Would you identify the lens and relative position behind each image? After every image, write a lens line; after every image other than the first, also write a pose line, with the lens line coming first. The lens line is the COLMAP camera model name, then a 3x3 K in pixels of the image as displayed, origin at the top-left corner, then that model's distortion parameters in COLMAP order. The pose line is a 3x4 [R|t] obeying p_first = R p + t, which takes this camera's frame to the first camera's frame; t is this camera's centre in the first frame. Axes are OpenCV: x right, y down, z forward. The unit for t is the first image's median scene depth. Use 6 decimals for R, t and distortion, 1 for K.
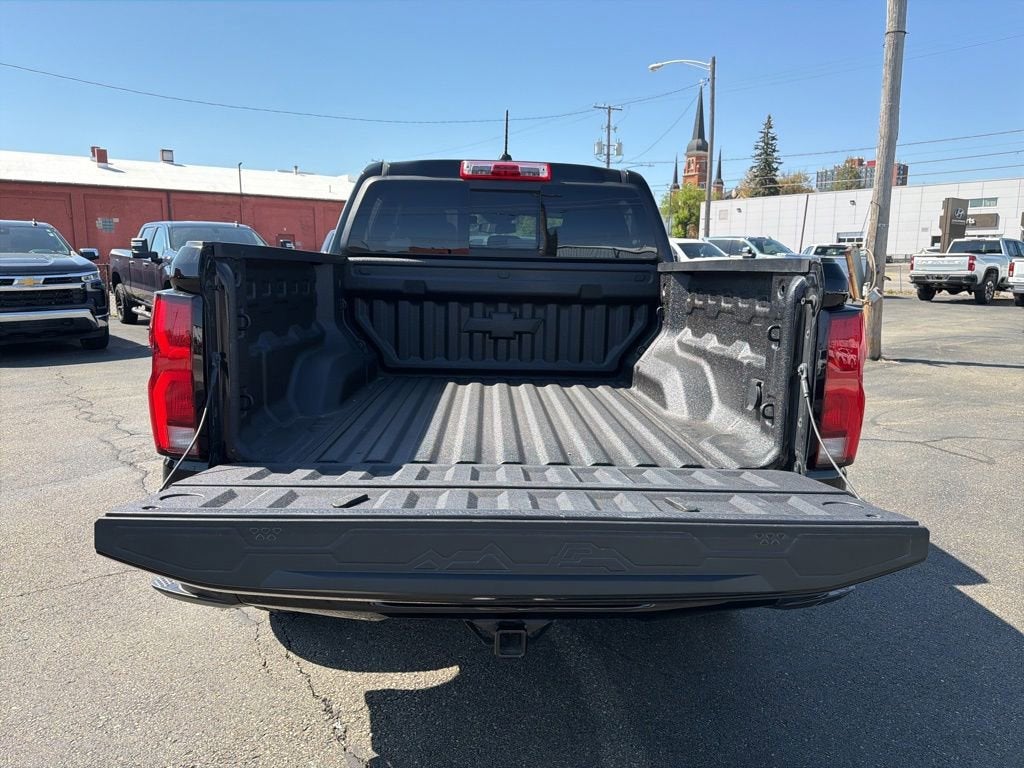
lens RADIAL K [[727.1, 0, 509.8], [0, 727.1, 384.4], [0, 0, 1]] dist [0.026237, -0.047463]
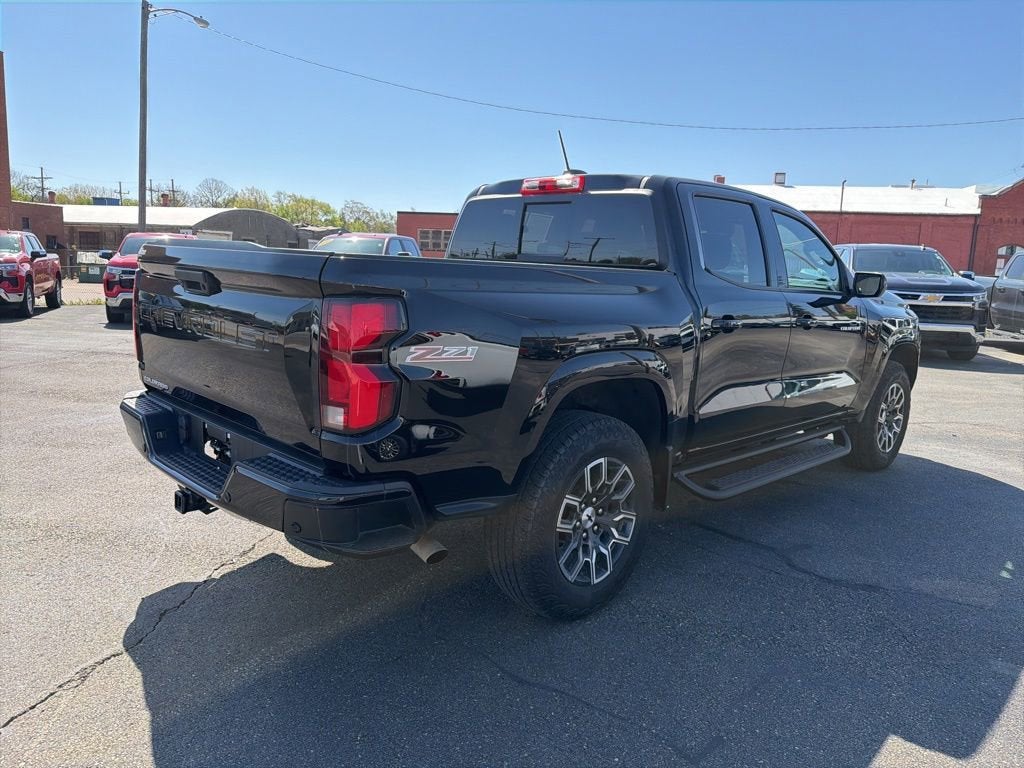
lens RADIAL K [[727.1, 0, 509.8], [0, 727.1, 384.4], [0, 0, 1]] dist [0.026237, -0.047463]
pose [[0.675572, 0.131962, -0.725388, 0.147788], [-0.150761, 0.987789, 0.039290, -0.005072], [0.721716, 0.082817, 0.687218, 0.040689]]
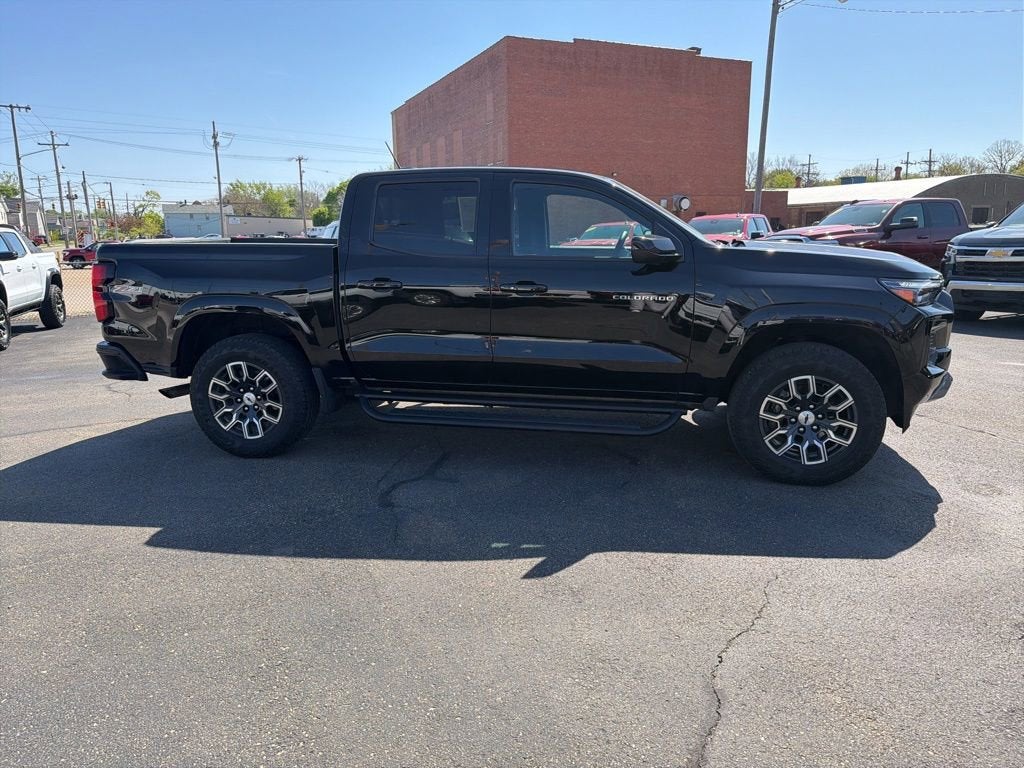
lens RADIAL K [[727.1, 0, 509.8], [0, 727.1, 384.4], [0, 0, 1]] dist [0.026237, -0.047463]
pose [[-0.233386, 0.190224, -0.953596, 0.276067], [-0.145278, 0.962850, 0.227626, -0.051245], [0.961470, 0.191661, -0.197081, 0.306868]]
